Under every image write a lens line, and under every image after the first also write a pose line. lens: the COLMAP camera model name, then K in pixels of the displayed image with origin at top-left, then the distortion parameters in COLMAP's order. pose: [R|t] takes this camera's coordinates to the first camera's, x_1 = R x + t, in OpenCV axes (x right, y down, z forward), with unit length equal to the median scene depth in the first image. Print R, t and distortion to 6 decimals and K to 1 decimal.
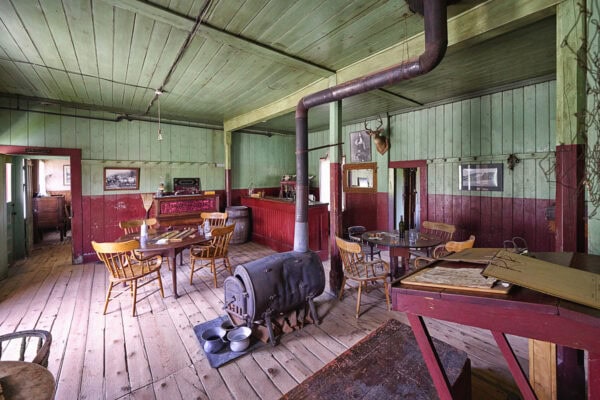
lens RADIAL K [[236.9, 0, 303.4], [0, 236.9, 178.2], [0, 0, 1]] dist [-0.001746, 0.000351]
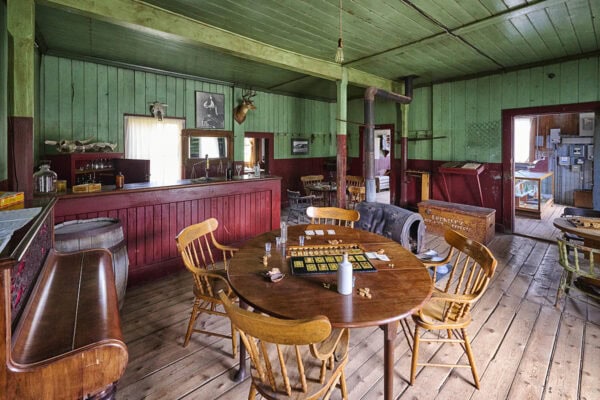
lens RADIAL K [[252.7, 0, 297.6], [0, 252.7, 147.8], [0, 0, 1]] dist [-0.001948, -0.000211]
pose [[0.006534, 0.001409, 0.999978, -0.756528], [0.002764, 0.999995, -0.001427, 0.004975], [-0.999975, 0.002773, 0.006530, 0.746458]]
